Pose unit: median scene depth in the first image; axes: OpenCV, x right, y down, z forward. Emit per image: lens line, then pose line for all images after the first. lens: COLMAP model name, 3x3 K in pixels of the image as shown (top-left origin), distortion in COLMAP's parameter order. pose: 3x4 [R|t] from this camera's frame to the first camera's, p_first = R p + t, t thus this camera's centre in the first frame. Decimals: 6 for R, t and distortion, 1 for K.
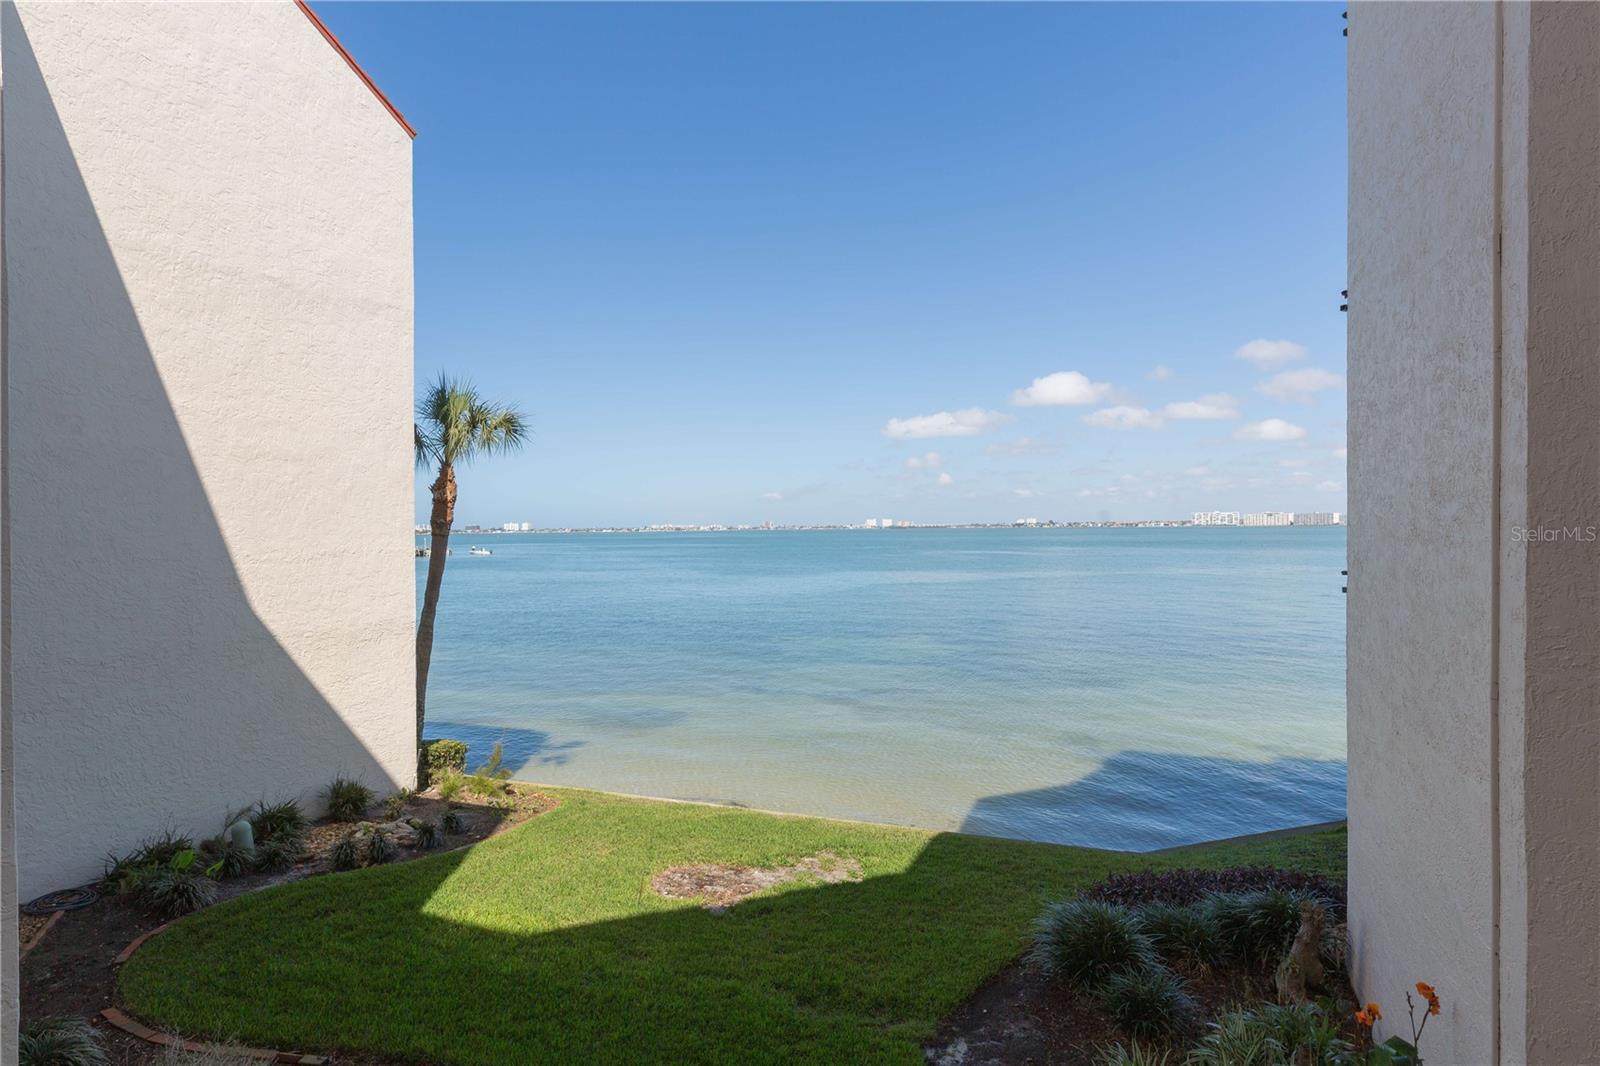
lens RADIAL K [[879.0, 0, 804.7], [0, 879.0, 542.5], [0, 0, 1]] dist [0.005604, 0.000818]
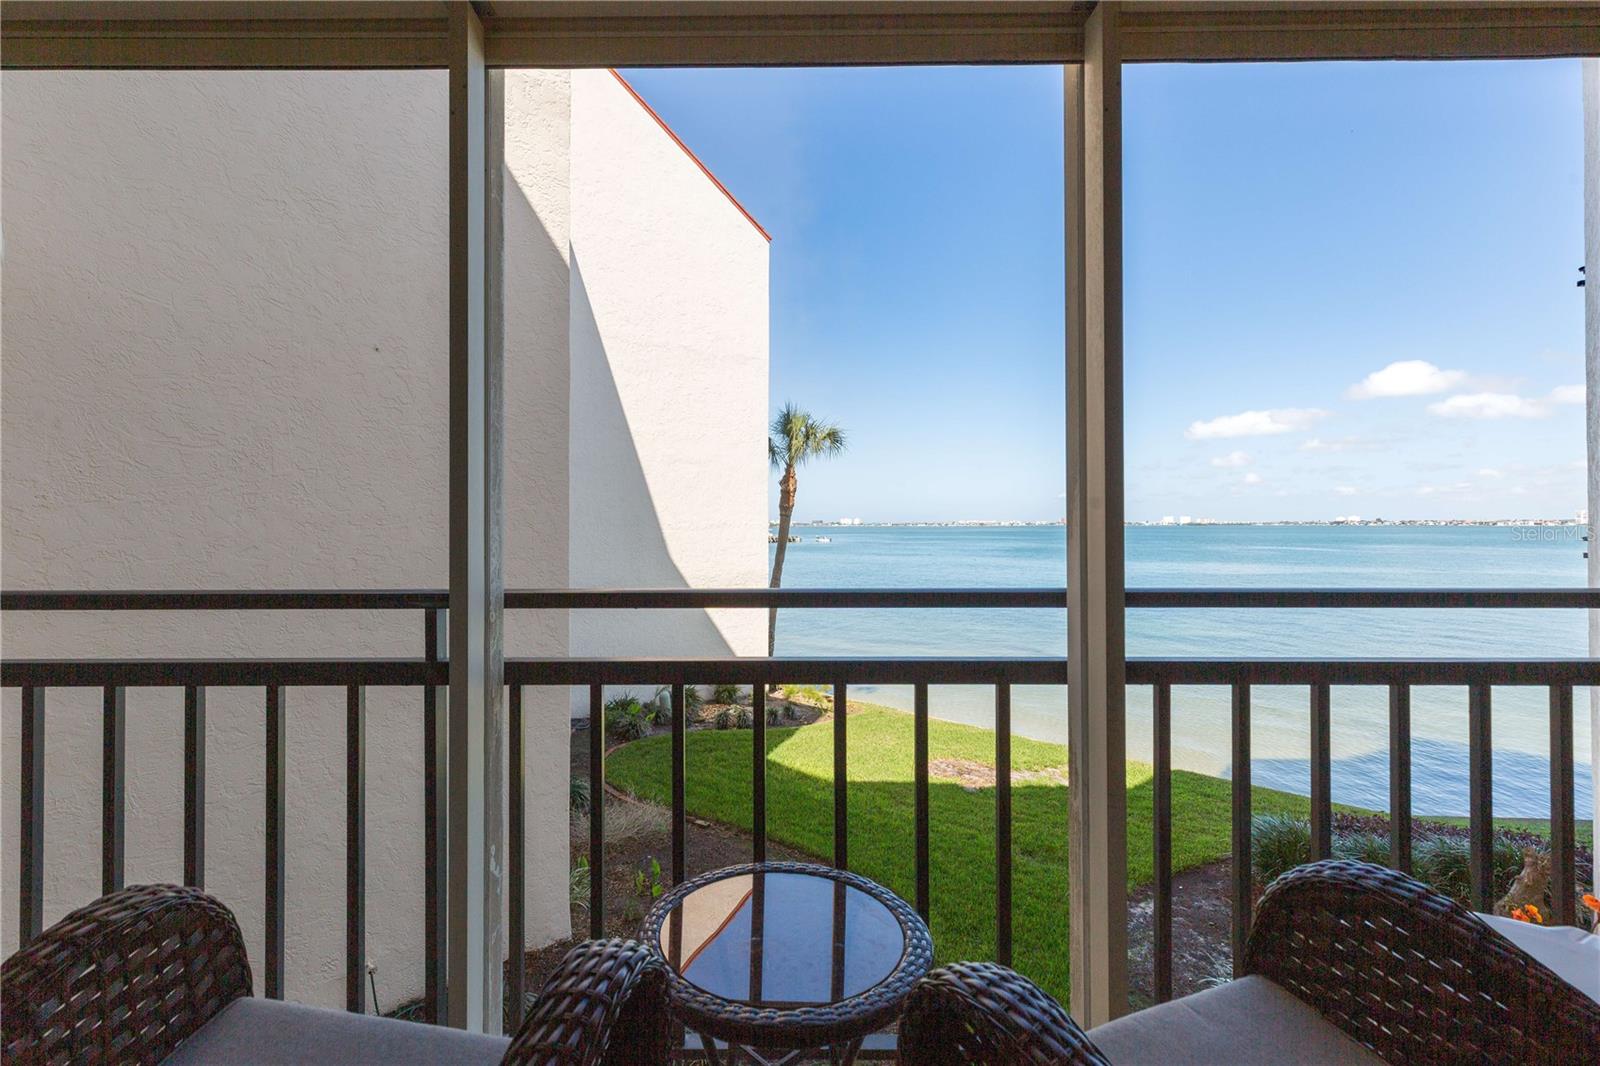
lens RADIAL K [[730.6, 0, 807.7], [0, 730.6, 518.7], [0, 0, 1]] dist [0.000925, 0.000144]
pose [[0.930451, -0.003000, -0.366404, 0.065319], [-0.005029, 0.999768, -0.020956, 0.027415], [0.366382, 0.021341, 0.930220, -0.106343]]
